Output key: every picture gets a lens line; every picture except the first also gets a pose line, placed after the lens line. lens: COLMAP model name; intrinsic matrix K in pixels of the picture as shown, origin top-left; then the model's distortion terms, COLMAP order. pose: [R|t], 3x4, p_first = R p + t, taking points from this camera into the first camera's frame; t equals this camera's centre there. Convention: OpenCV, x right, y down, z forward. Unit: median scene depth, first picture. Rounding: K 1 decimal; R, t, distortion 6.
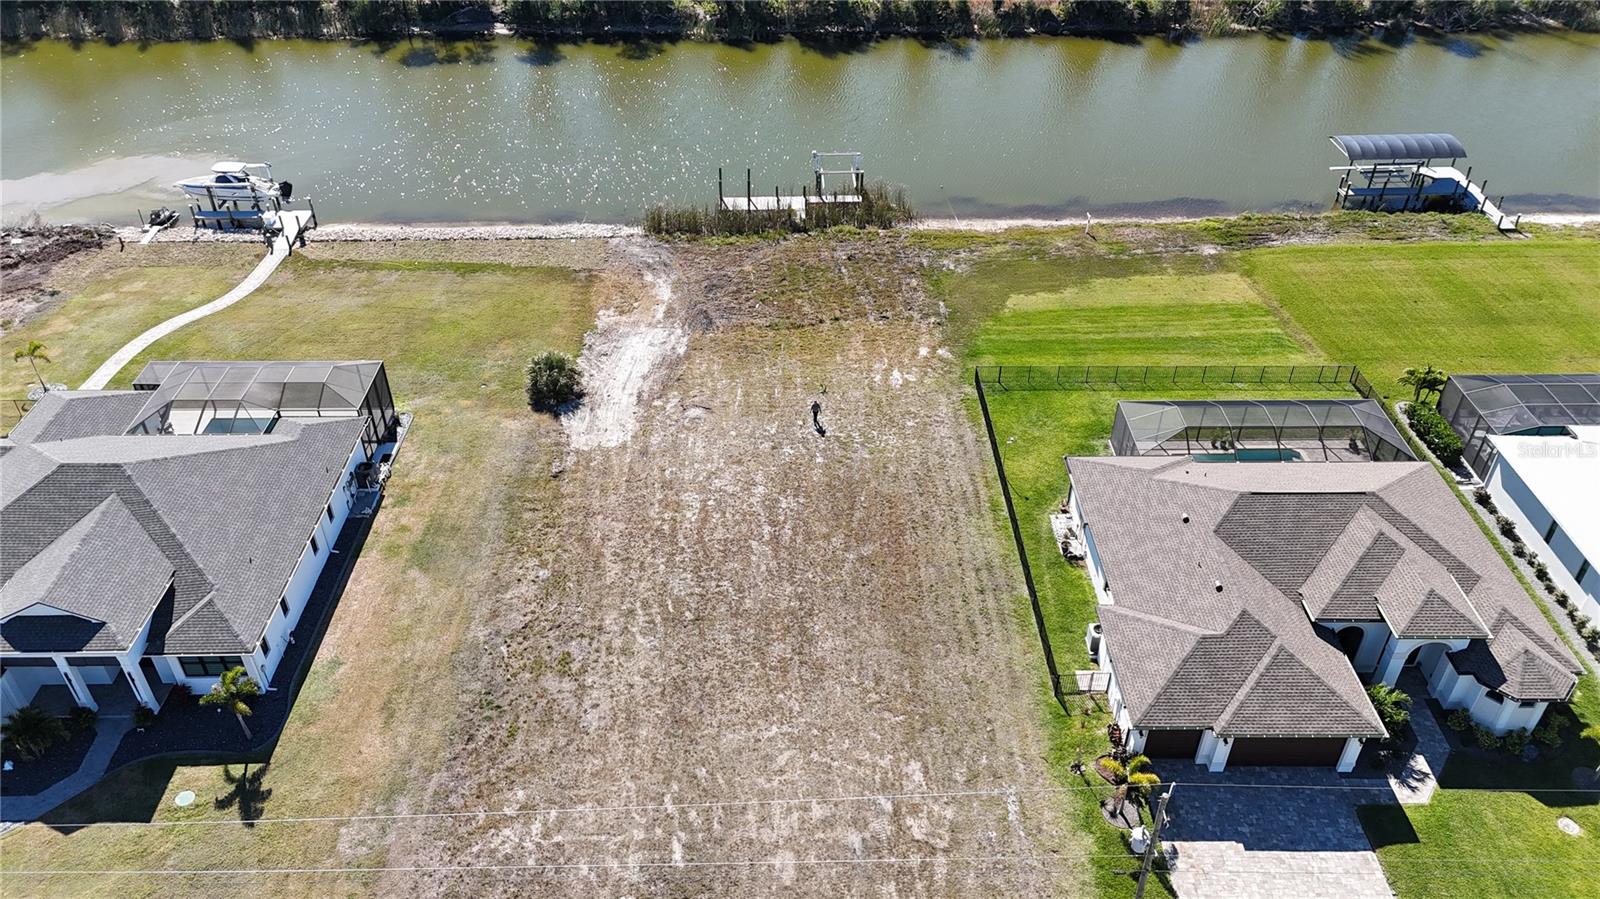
lens RADIAL K [[1166.0, 0, 800.0], [0, 1166.0, 449.5], [0, 0, 1]] dist [0.087248, -0.092407]
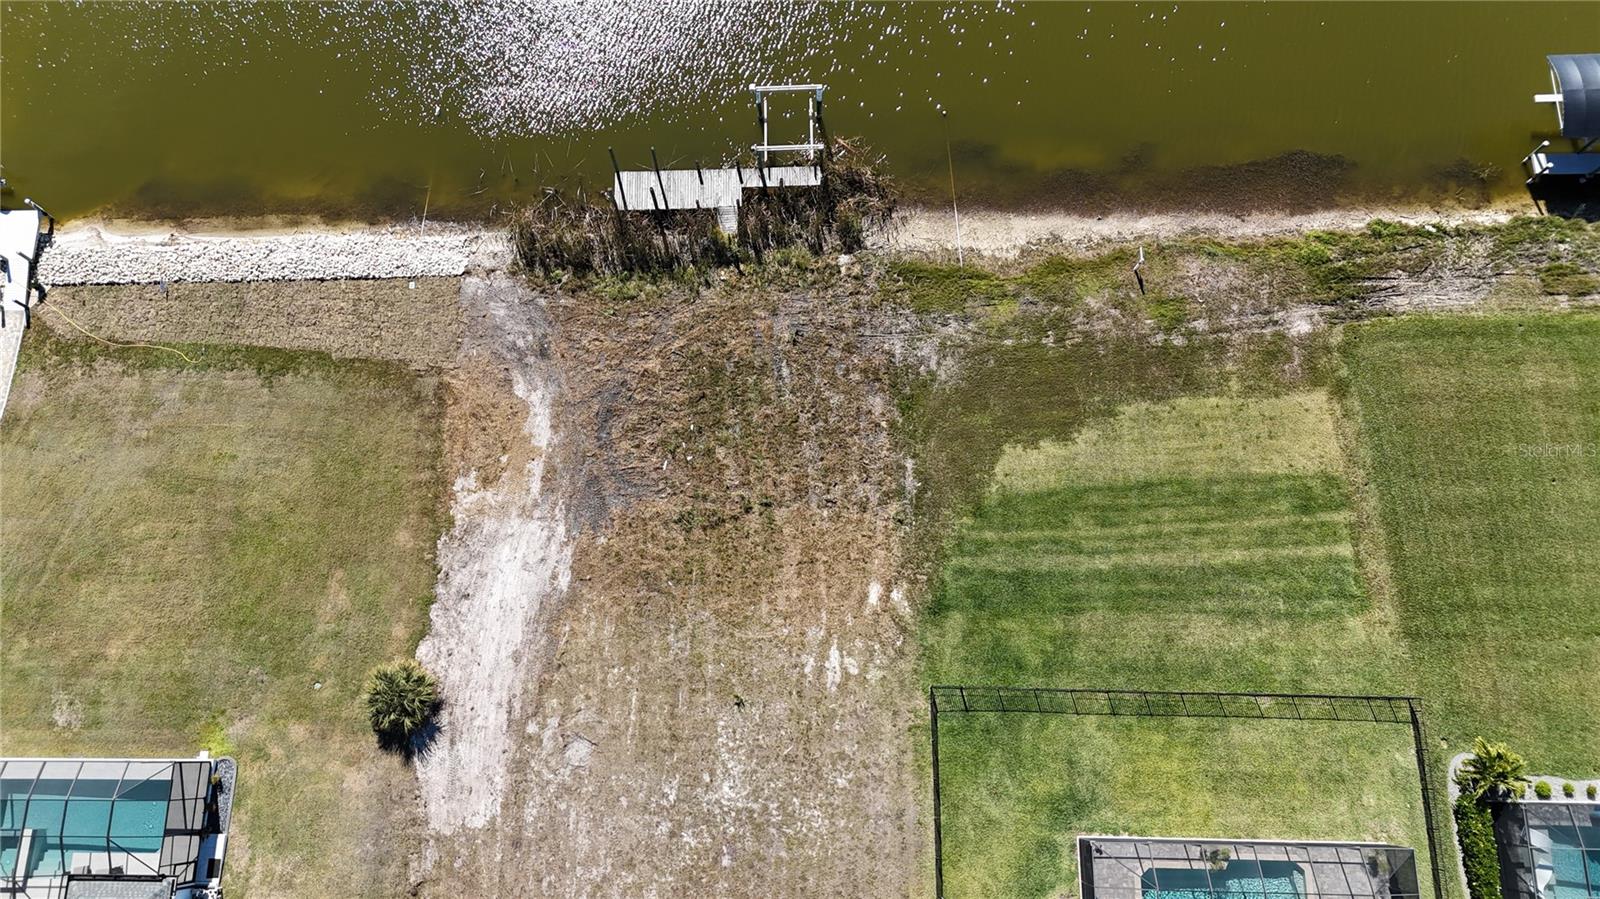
lens RADIAL K [[1166.0, 0, 800.0], [0, 1166.0, 449.5], [0, 0, 1]] dist [0.087248, -0.092407]
pose [[0.999537, 0.013458, -0.027279, 0.076085], [0.006278, 0.786240, 0.617890, -0.637470], [0.029764, -0.617775, 0.785791, 0.444894]]
